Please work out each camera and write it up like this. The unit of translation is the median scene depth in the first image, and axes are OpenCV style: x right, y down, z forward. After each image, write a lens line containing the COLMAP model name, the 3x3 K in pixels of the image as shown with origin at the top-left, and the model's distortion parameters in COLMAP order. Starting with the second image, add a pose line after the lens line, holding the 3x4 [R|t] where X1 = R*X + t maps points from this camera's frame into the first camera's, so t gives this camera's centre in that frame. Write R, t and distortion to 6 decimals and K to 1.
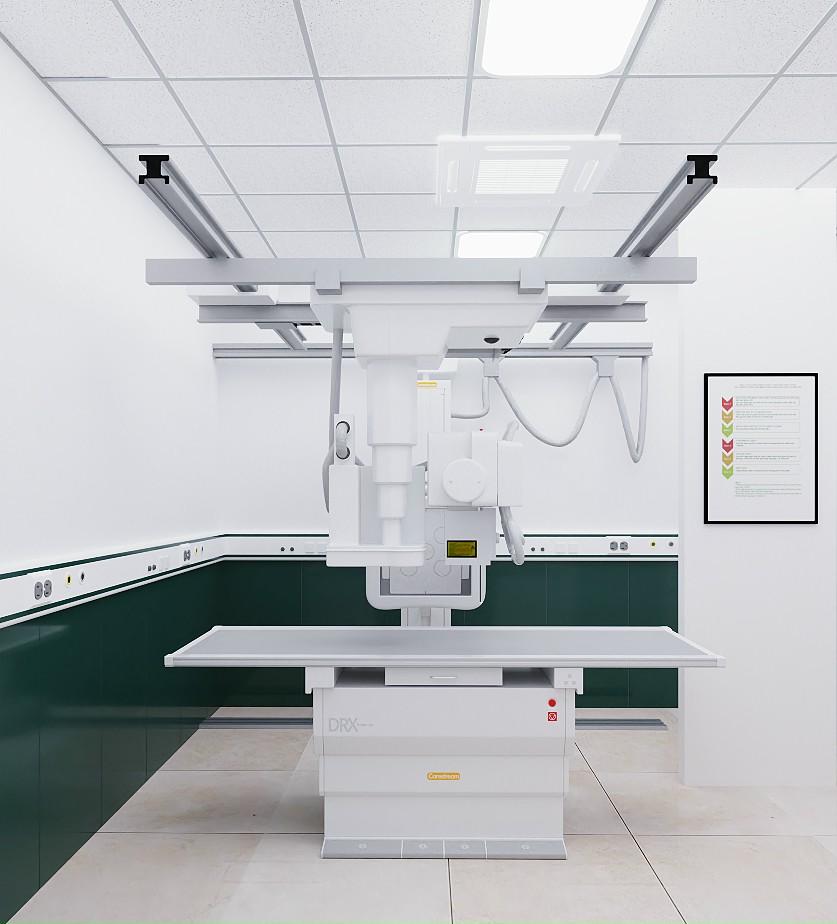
lens RADIAL K [[851.3, 0, 418.5], [0, 851.3, 462.0], [0, 0, 1]] dist [-0.013762, -0.005956]
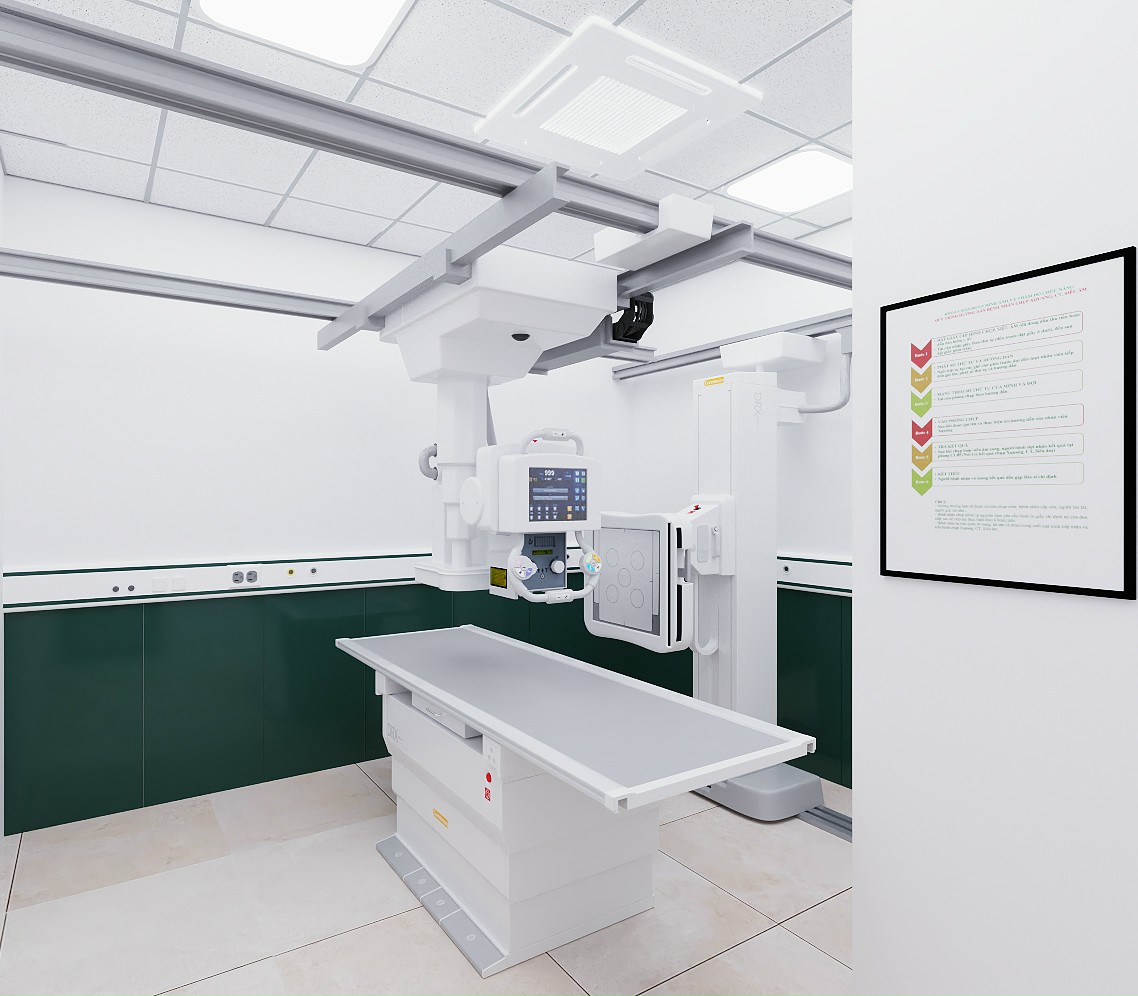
lens RADIAL K [[713.5, 0, 569.0], [0, 713.5, 498.0], [0, 0, 1]] dist [0.002292, 0.000412]
pose [[0.567069, -0.000462, -0.823670, 0.608326], [0.012050, 0.999897, 0.007735, 0.015715], [0.823582, -0.014311, 0.567016, 0.561089]]
